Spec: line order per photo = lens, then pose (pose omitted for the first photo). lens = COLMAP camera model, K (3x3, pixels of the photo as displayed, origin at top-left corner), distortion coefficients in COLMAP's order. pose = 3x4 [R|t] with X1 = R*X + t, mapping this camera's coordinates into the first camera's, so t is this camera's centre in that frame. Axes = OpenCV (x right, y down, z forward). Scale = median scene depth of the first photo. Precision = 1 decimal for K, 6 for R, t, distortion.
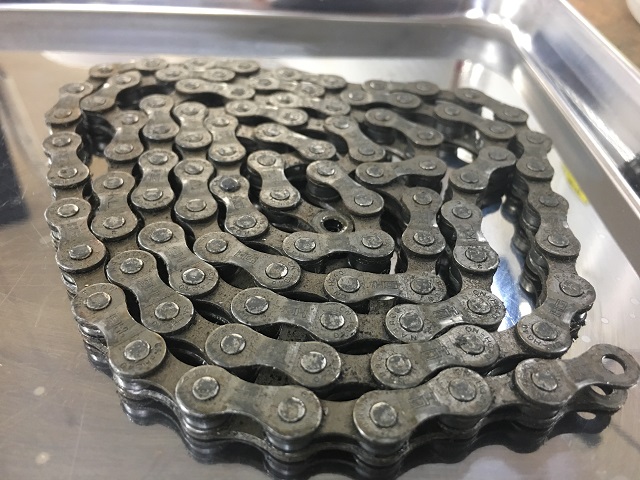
lens RADIAL K [[552.5, 0, 320.0], [0, 552.5, 240.0], [0, 0, 1]] dist [0.080524, -0.137432]
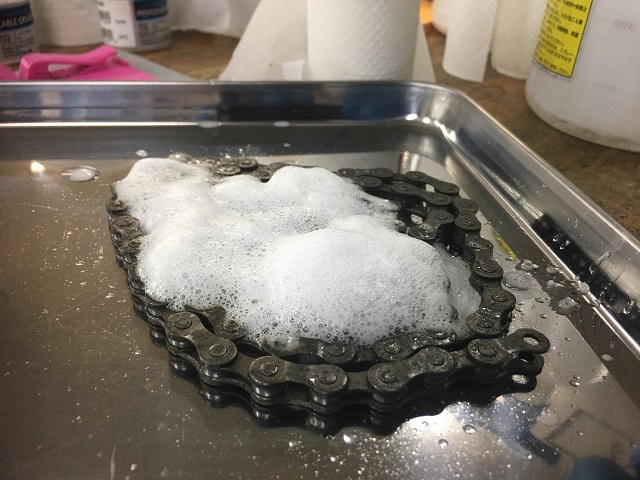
lens RADIAL K [[552.5, 0, 320.0], [0, 552.5, 240.0], [0, 0, 1]] dist [0.080524, -0.137432]
pose [[0.993983, -0.058760, 0.092440, -0.108964], [0.072866, 0.984826, -0.157504, 0.099511], [-0.081783, 0.163292, 0.983182, -0.317136]]
